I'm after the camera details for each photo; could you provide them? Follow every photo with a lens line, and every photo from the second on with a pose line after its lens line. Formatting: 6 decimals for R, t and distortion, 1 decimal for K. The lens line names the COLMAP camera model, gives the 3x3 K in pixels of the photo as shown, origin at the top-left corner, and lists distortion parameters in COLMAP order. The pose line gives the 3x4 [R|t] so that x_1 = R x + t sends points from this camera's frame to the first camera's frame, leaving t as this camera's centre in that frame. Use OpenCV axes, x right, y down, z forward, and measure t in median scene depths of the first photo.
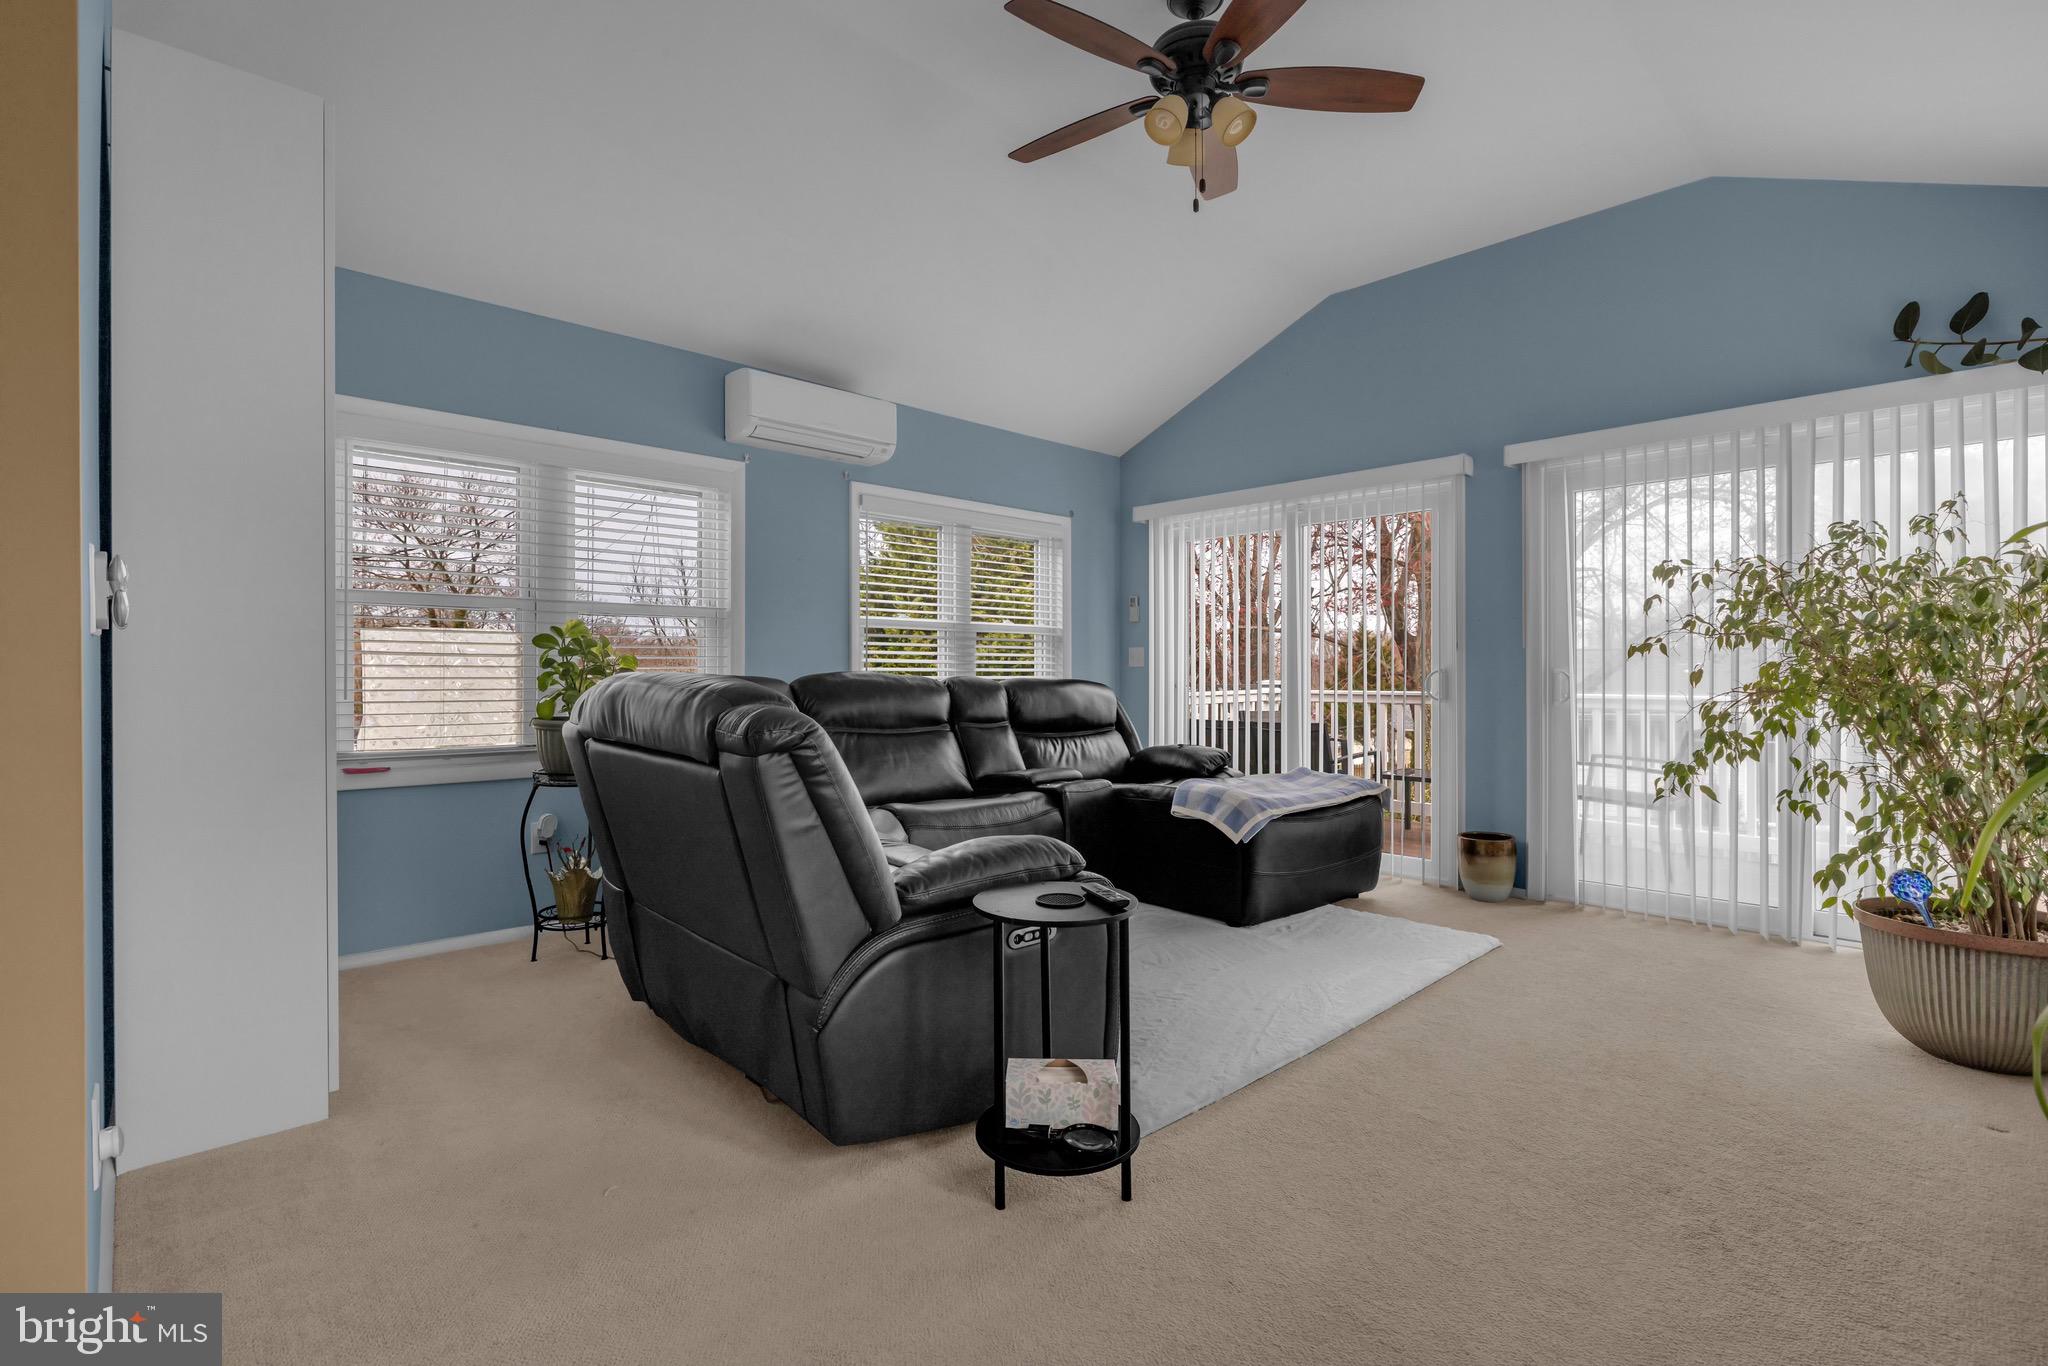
lens RADIAL K [[925.8, 0, 1007.8], [0, 925.8, 671.9], [0, 0, 1]] dist [-0.001098, -0.000104]
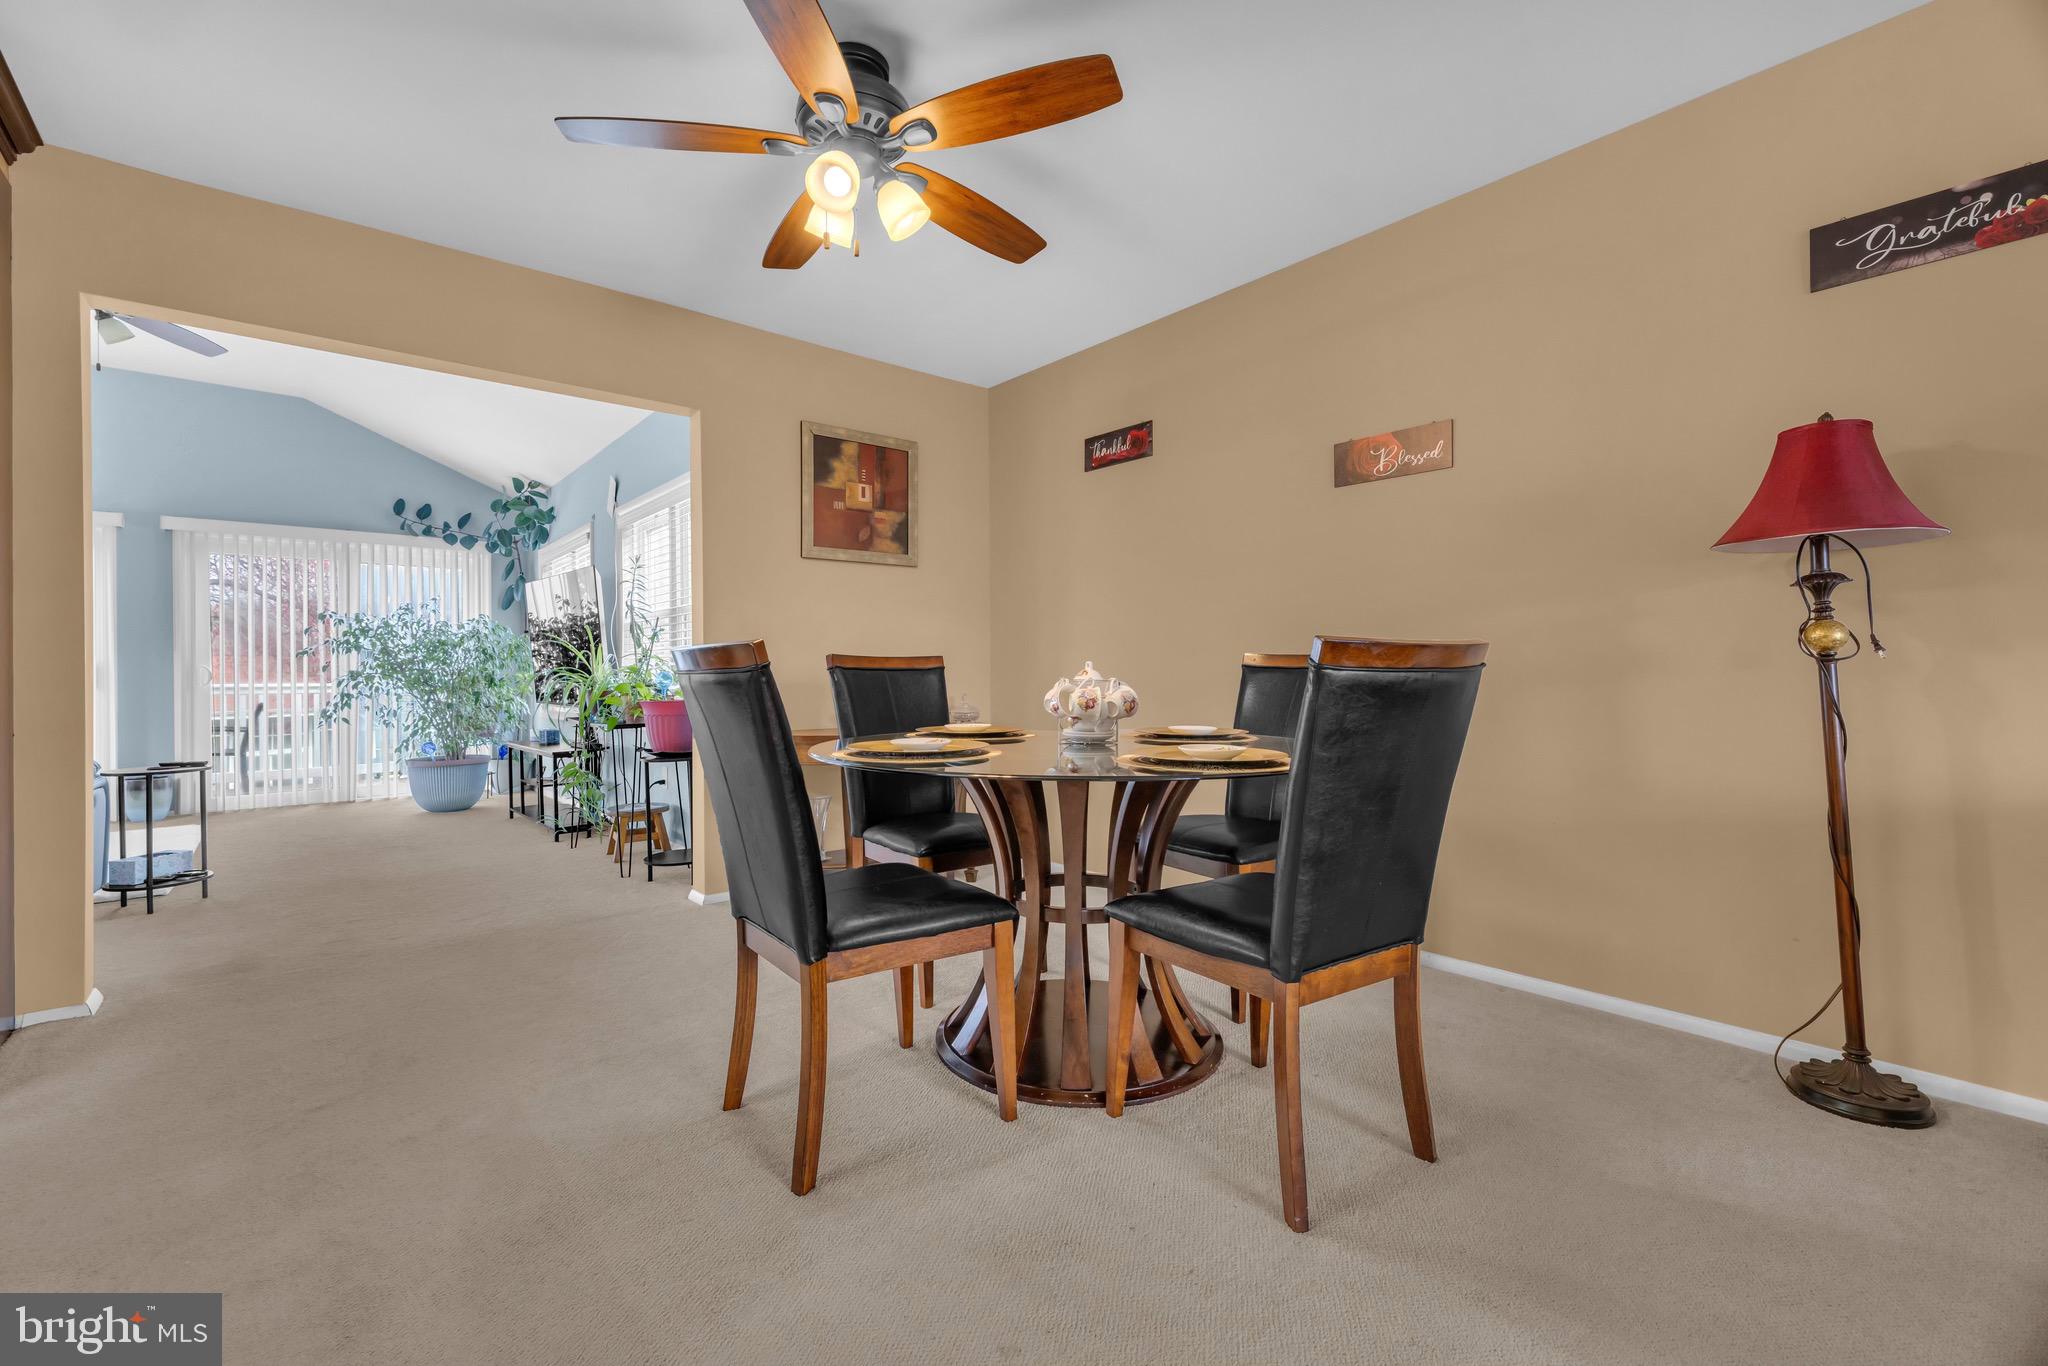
lens RADIAL K [[859.6, 0, 1020.6], [0, 859.6, 672.2], [0, 0, 1]] dist [0.000210, 0.000455]
pose [[0.051872, -0.001683, 0.998652, -1.186152], [0.009875, 0.999951, 0.001172, 0.030719], [-0.998605, 0.009800, 0.051886, -0.689760]]
